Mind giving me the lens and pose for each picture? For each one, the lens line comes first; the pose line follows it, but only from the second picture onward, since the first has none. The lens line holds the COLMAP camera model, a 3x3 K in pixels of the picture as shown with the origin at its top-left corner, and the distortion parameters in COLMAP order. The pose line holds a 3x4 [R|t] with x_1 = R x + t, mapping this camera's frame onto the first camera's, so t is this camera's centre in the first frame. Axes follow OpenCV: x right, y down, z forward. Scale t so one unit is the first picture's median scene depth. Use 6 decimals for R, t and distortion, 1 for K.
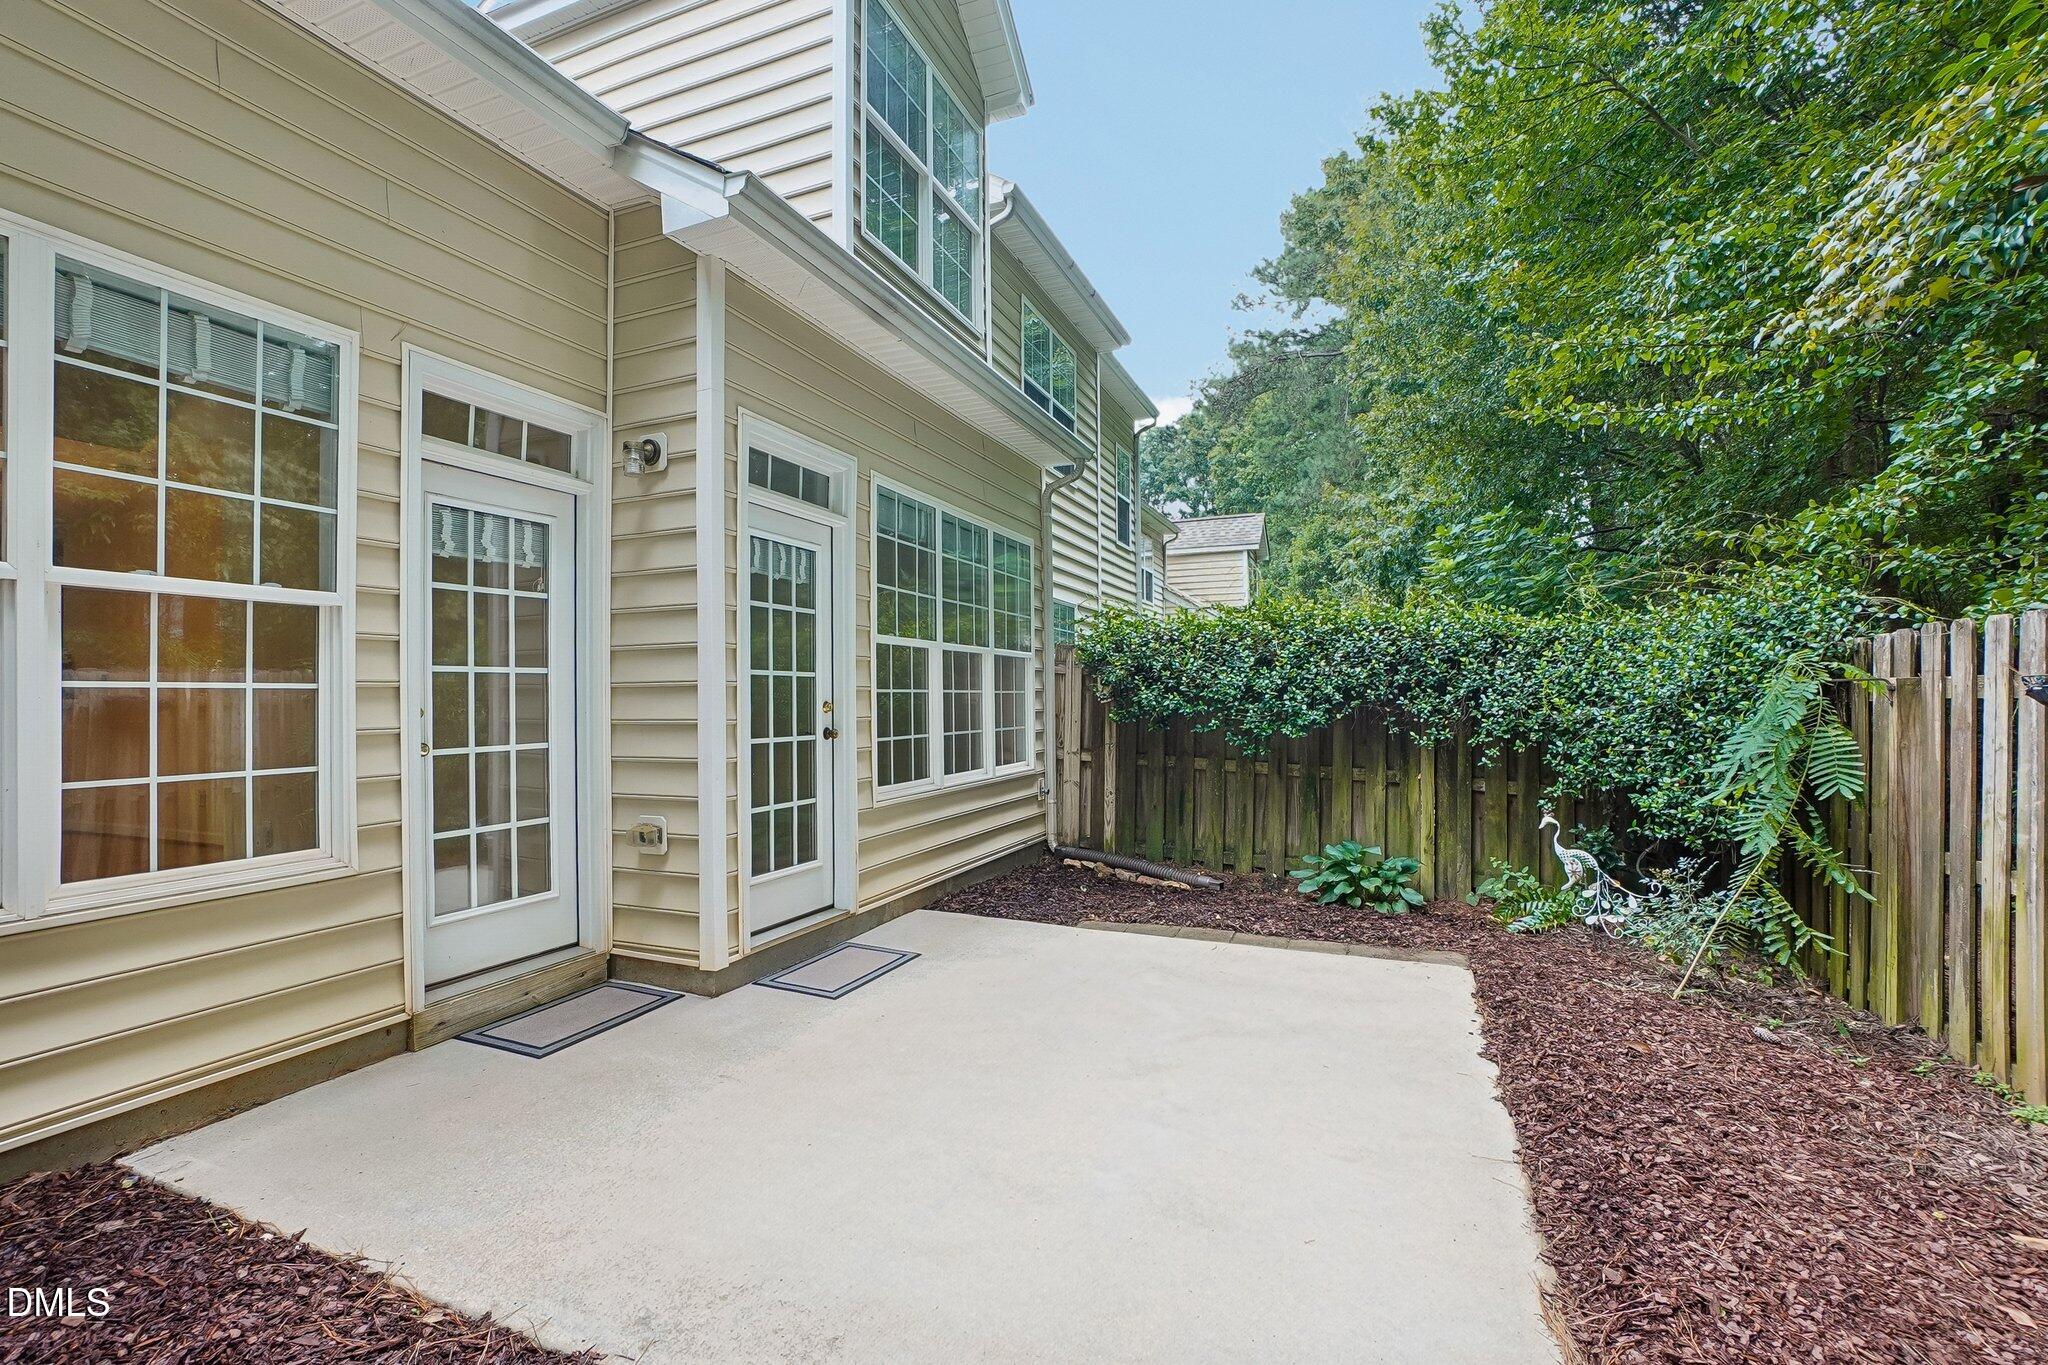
lens RADIAL K [[935.0, 0, 1000.6], [0, 935.0, 675.2], [0, 0, 1]] dist [-0.039558, 0.000971]
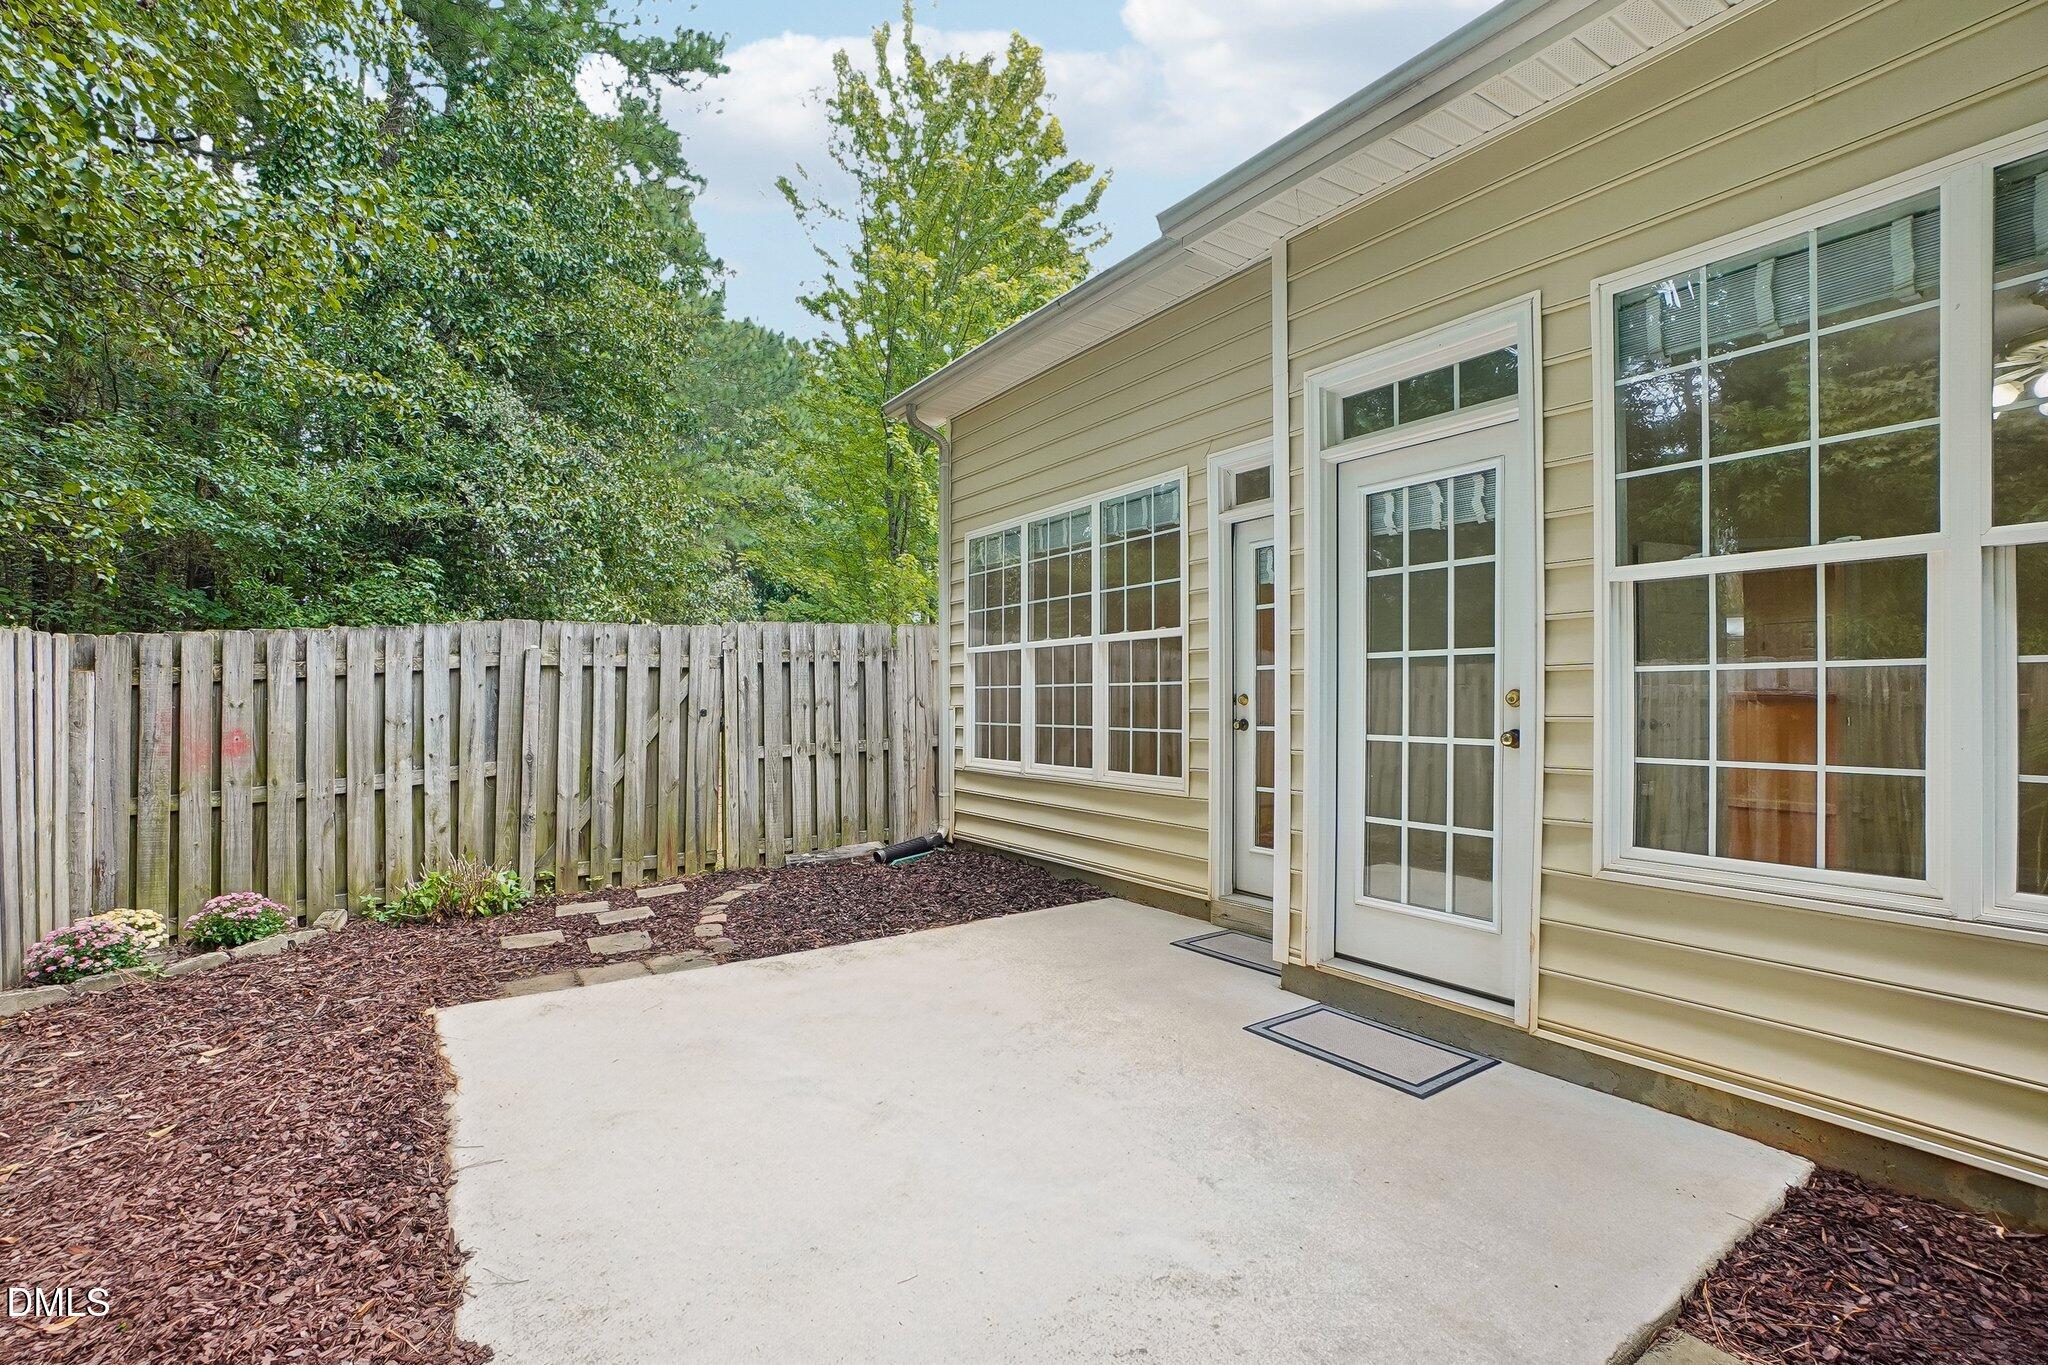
lens RADIAL K [[930.3, 0, 1015.2], [0, 930.3, 687.1], [0, 0, 1]] dist [-0.056907, 0.019926]
pose [[-0.554727, -0.019092, -0.831814, 0.516802], [0.008775, 0.999547, -0.028793, 0.040230], [0.831986, -0.023271, -0.554308, 1.020412]]
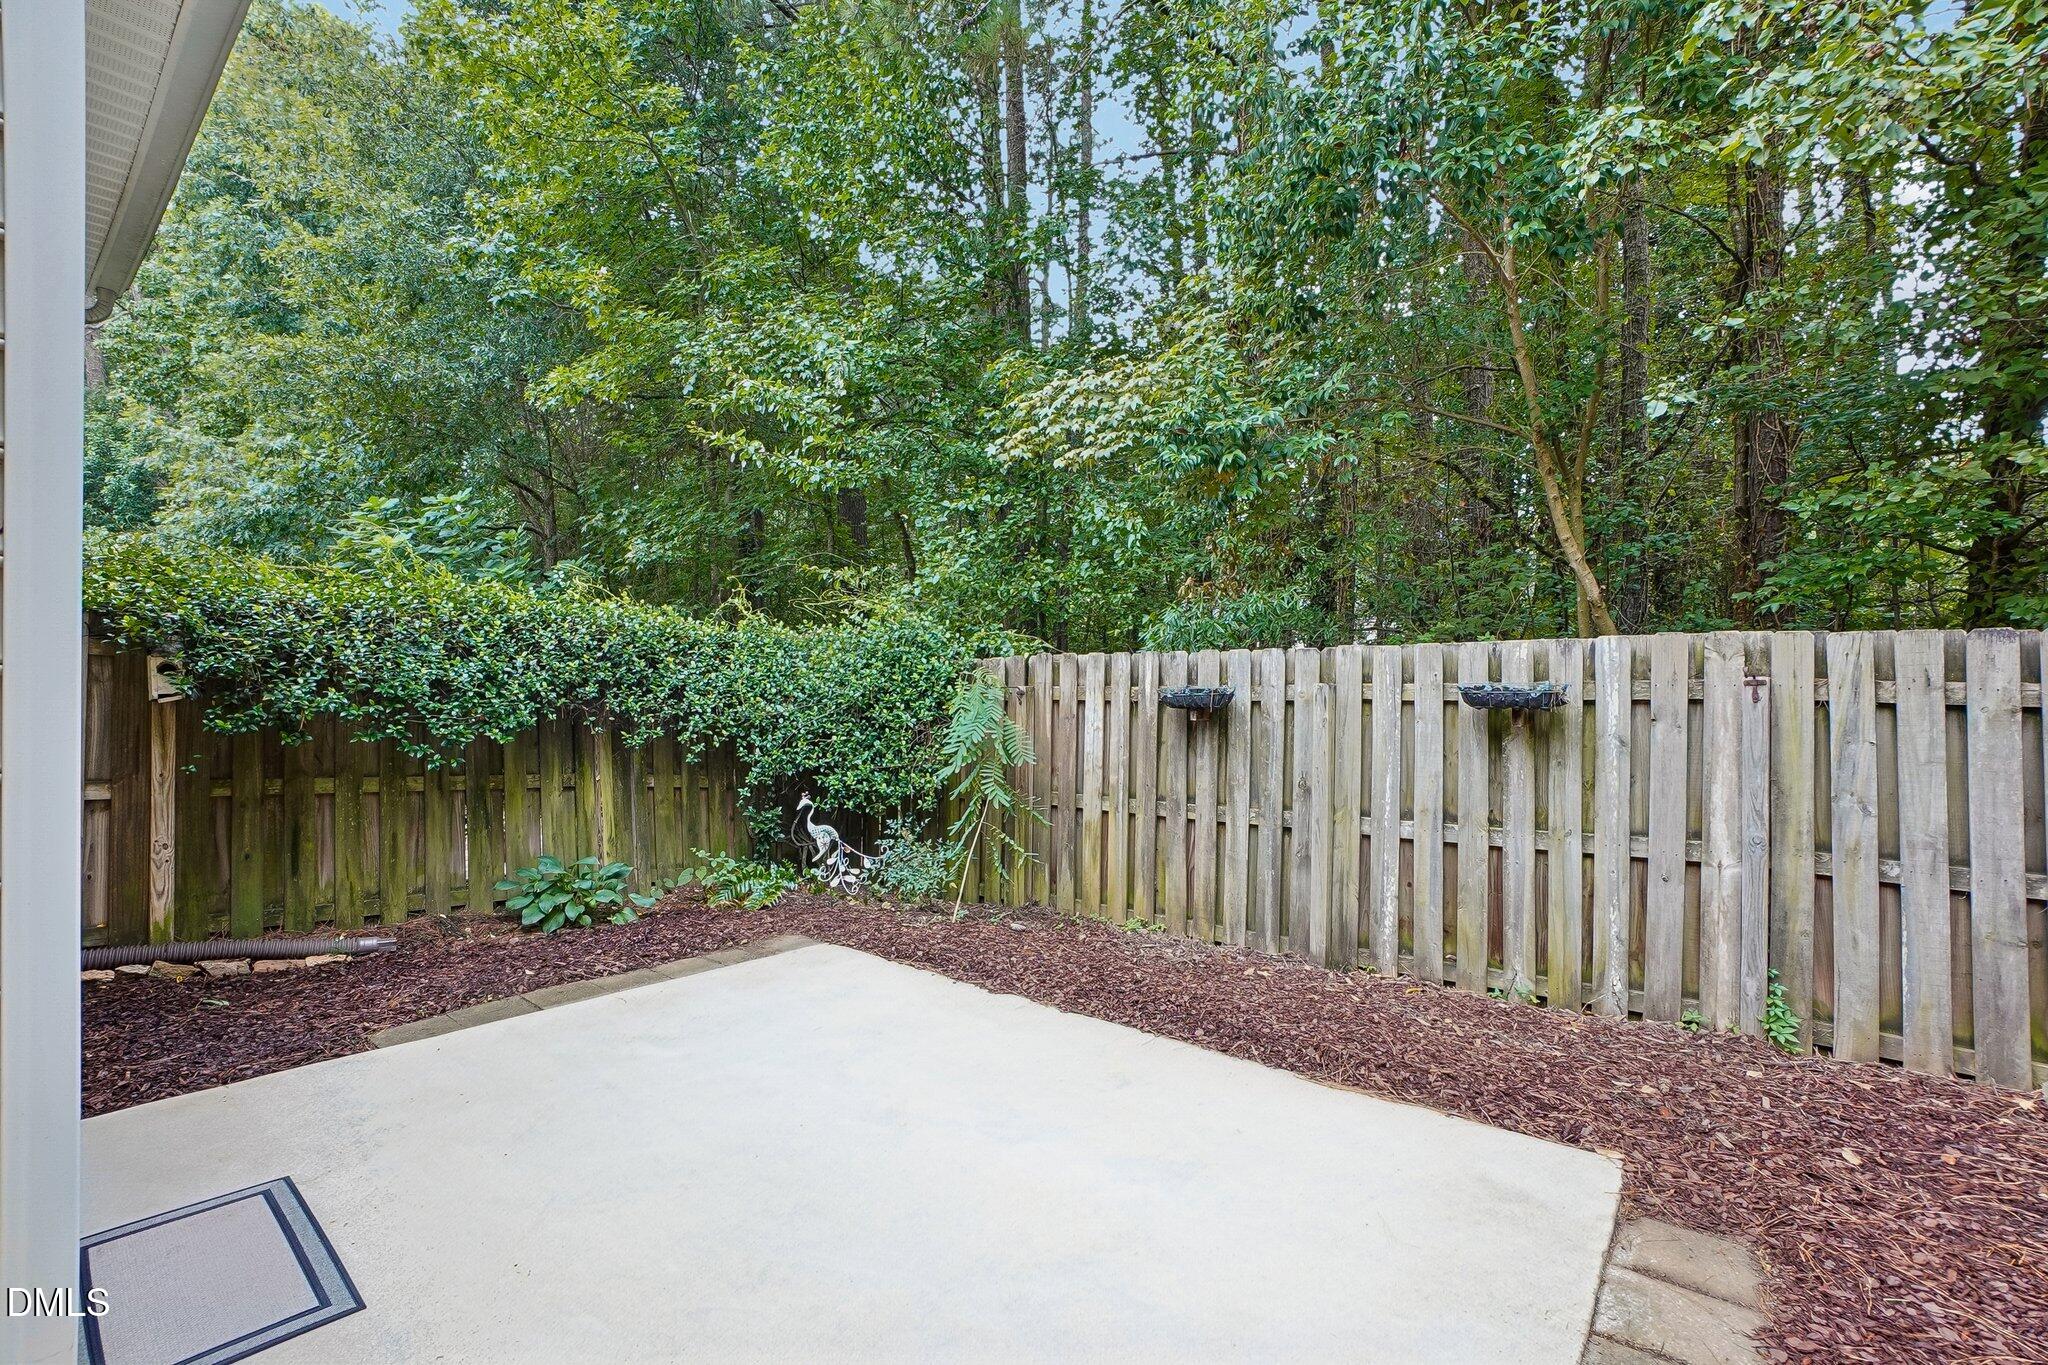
lens RADIAL K [[911.4, 0, 1012.6], [0, 911.4, 685.6], [0, 0, 1]] dist [-0.071558, 0.025932]
pose [[0.270131, 0.013071, 0.962735, -0.417473], [-0.028843, 0.999569, -0.005478, 0.008441], [-0.962392, -0.026288, 0.270391, 0.435991]]
